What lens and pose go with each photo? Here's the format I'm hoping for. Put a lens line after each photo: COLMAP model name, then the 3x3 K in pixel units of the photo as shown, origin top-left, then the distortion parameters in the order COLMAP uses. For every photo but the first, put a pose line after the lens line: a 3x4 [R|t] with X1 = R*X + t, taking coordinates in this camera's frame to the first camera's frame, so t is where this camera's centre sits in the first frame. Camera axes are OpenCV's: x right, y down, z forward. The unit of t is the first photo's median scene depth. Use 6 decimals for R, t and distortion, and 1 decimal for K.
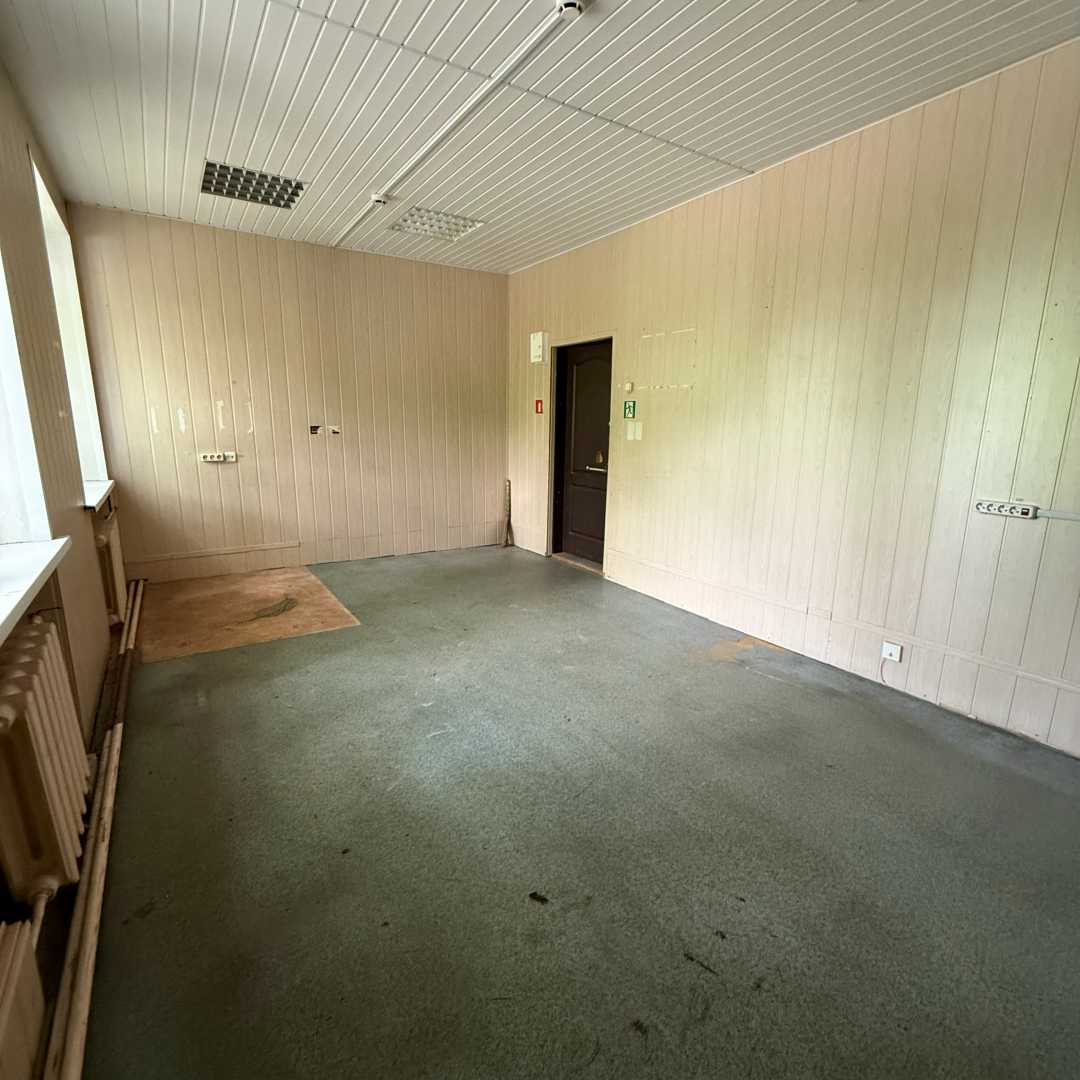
lens RADIAL K [[575.4, 0, 534.5], [0, 575.4, 539.6], [0, 0, 1]] dist [0.005020, -0.001496]
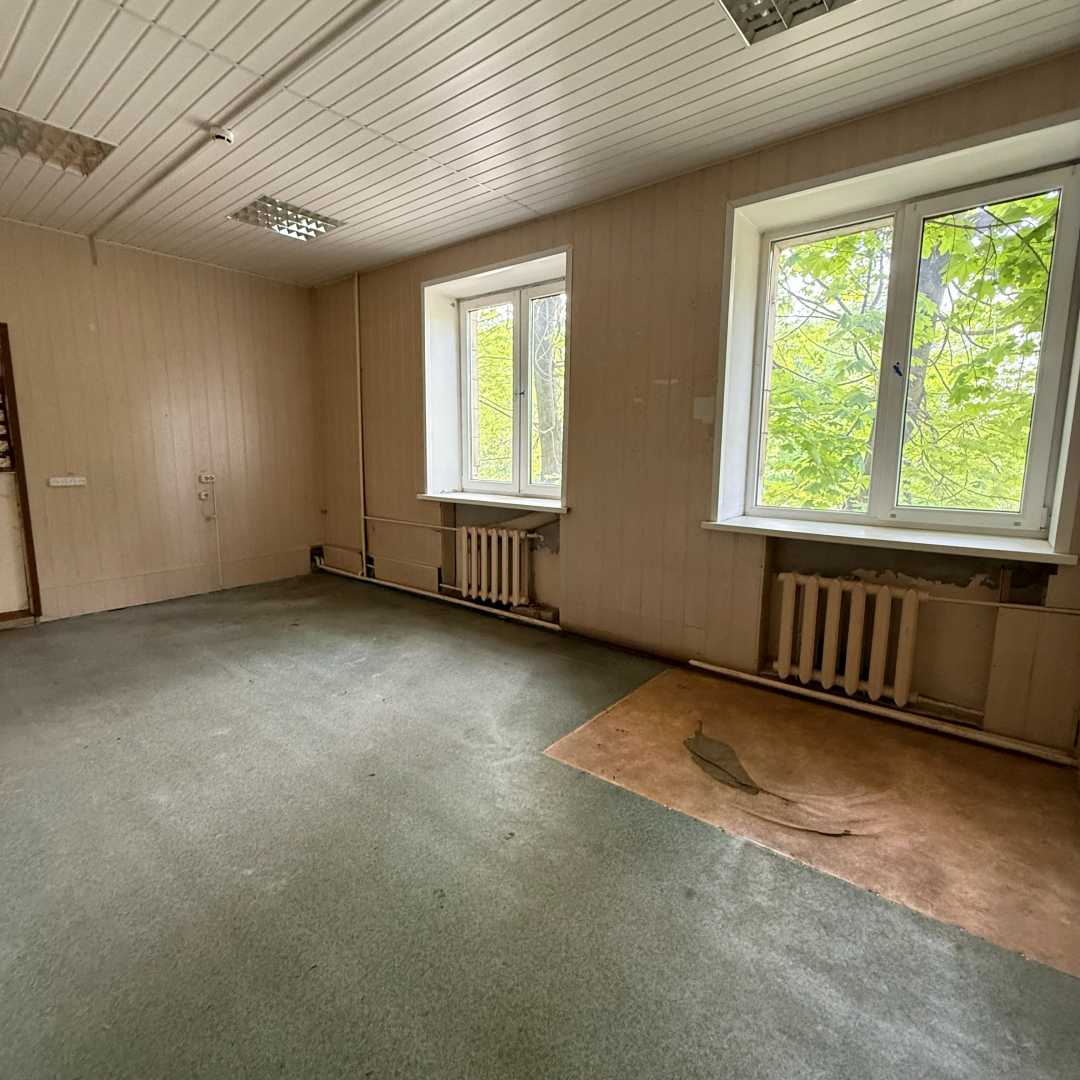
lens RADIAL K [[575.4, 0, 540.8], [0, 575.4, 537.1], [0, 0, 1]] dist [0.005020, -0.001496]
pose [[-0.949795, 0.037206, -0.310652, -0.113369], [-0.074609, 0.937326, 0.340373, -0.314478], [0.303846, 0.346462, -0.887492, 1.563212]]
